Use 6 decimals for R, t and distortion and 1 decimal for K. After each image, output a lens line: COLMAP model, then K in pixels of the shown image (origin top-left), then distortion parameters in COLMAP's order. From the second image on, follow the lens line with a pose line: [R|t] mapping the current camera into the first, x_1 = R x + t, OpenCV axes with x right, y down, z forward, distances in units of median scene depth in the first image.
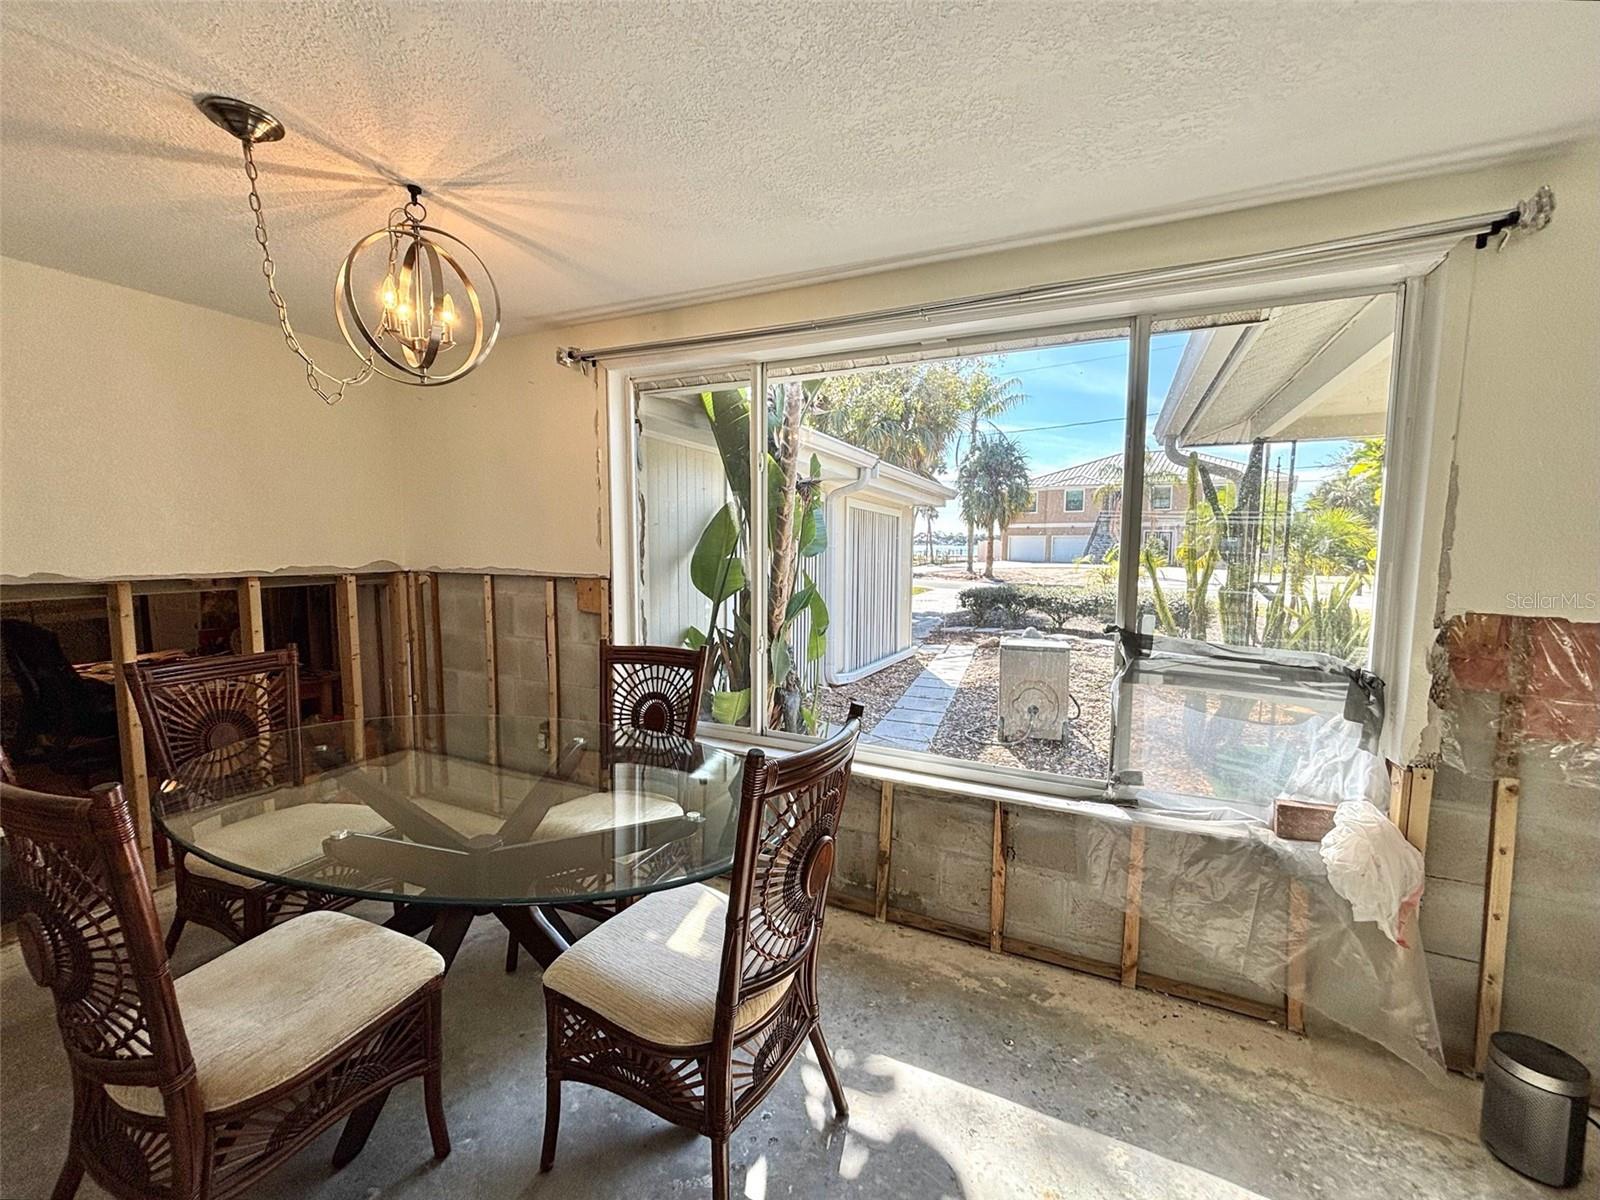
lens RADIAL K [[652.8, 0, 798.5], [0, 652.8, 601.9], [0, 0, 1]] dist [-0.000733, 0.000040]
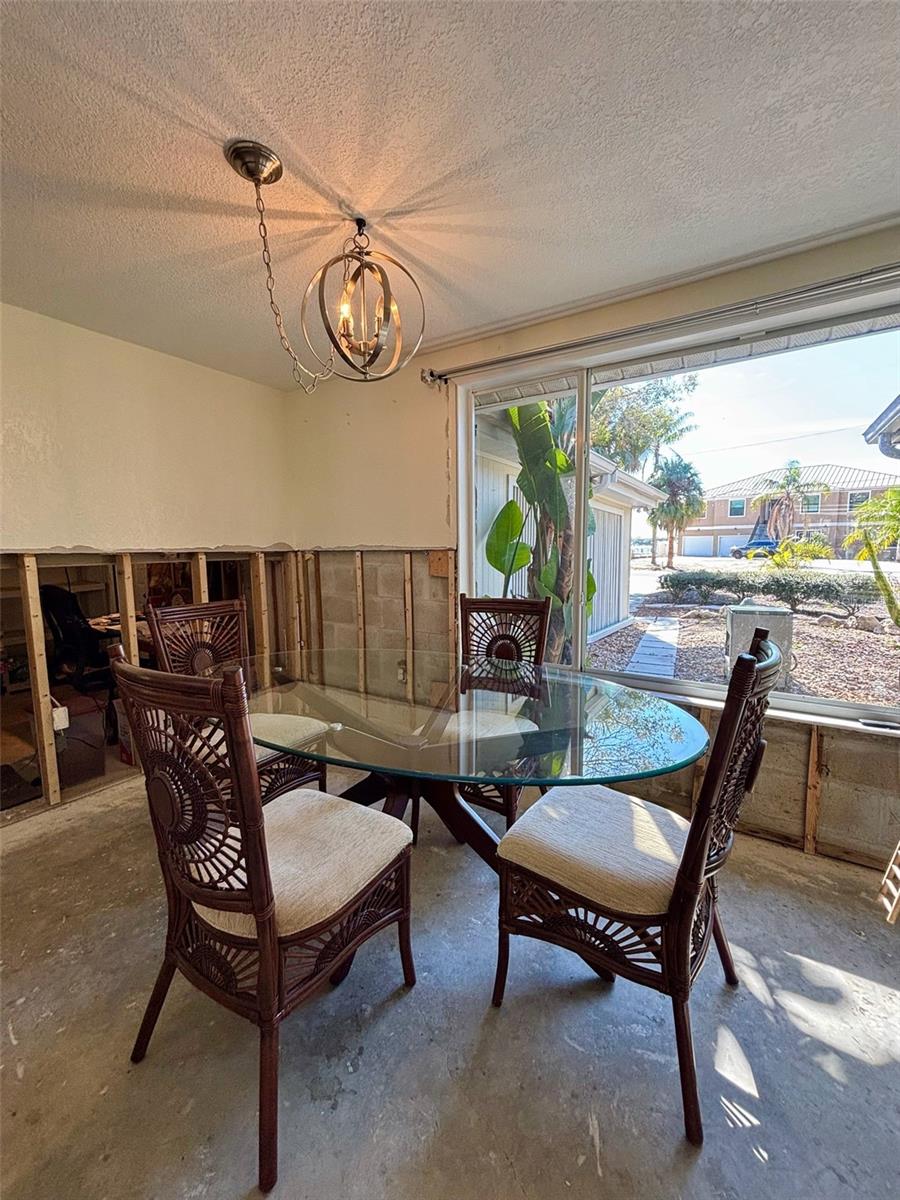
lens RADIAL K [[478.0, 0, 450.0], [0, 478.0, 600.0], [0, 0, 1]] dist [-0.000202, -0.000082]
pose [[0.991813, -0.003744, -0.127642, -0.204085], [0.006143, 0.999812, 0.018407, 0.053175], [0.127549, -0.019040, 0.991650, 0.063649]]
